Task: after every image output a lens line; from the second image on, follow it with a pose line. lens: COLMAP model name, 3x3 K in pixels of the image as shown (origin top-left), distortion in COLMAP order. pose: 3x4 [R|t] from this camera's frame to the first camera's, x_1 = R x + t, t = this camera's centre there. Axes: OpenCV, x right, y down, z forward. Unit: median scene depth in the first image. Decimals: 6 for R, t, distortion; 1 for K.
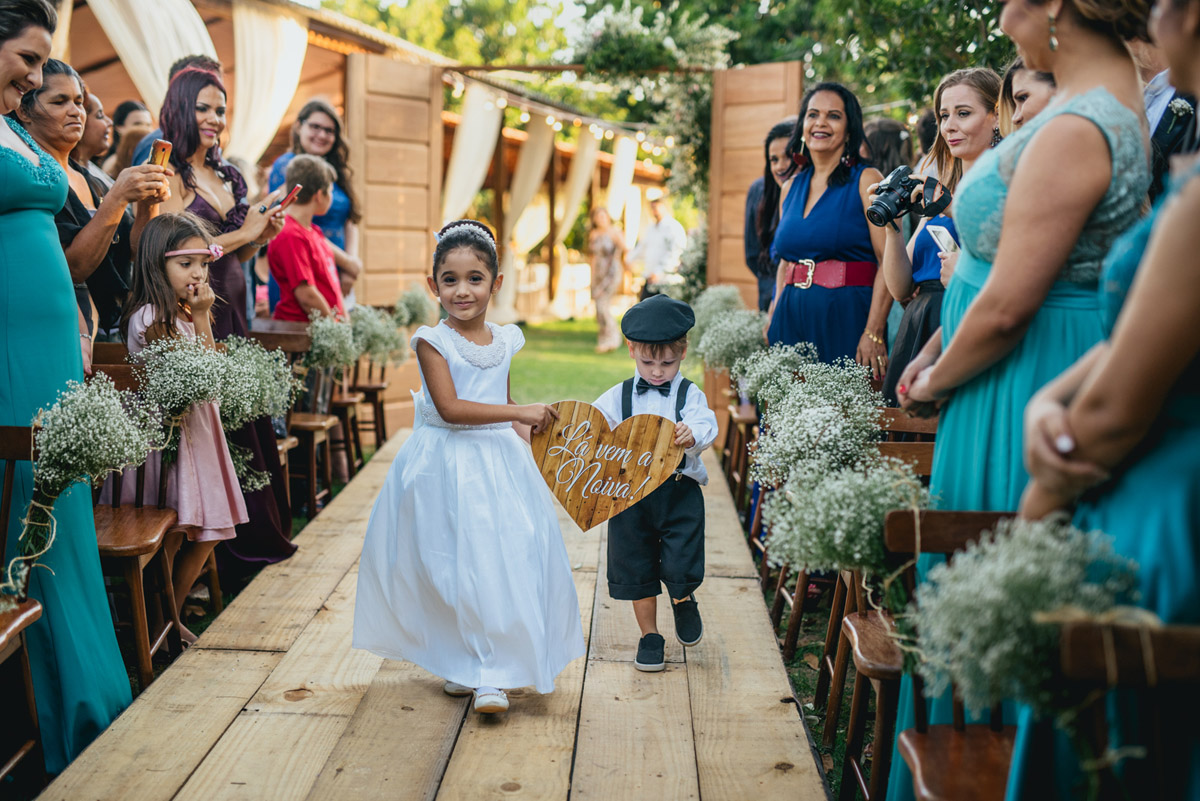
lens RADIAL K [[1610.3, 0, 599.9], [0, 1610.3, 425.9], [0, 0, 1]] dist [0.033551, -0.027312]
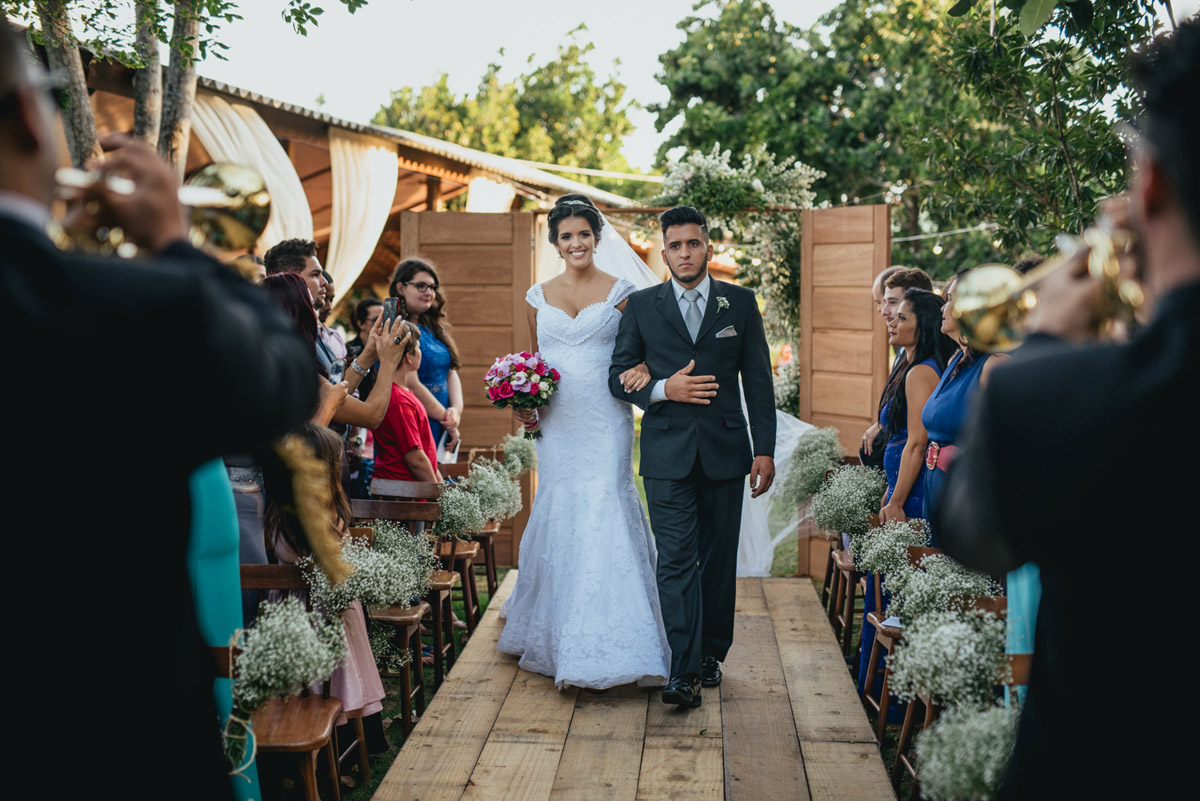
lens RADIAL K [[1630.9, 0, 600.0], [0, 1630.9, 400.5], [0, 0, 1]] dist [0.010887, -0.013752]
pose [[0.999211, -0.015968, -0.036360, -0.048499], [0.013859, 0.998247, -0.057536, -0.084881], [0.037215, 0.056986, 0.997681, -0.092167]]
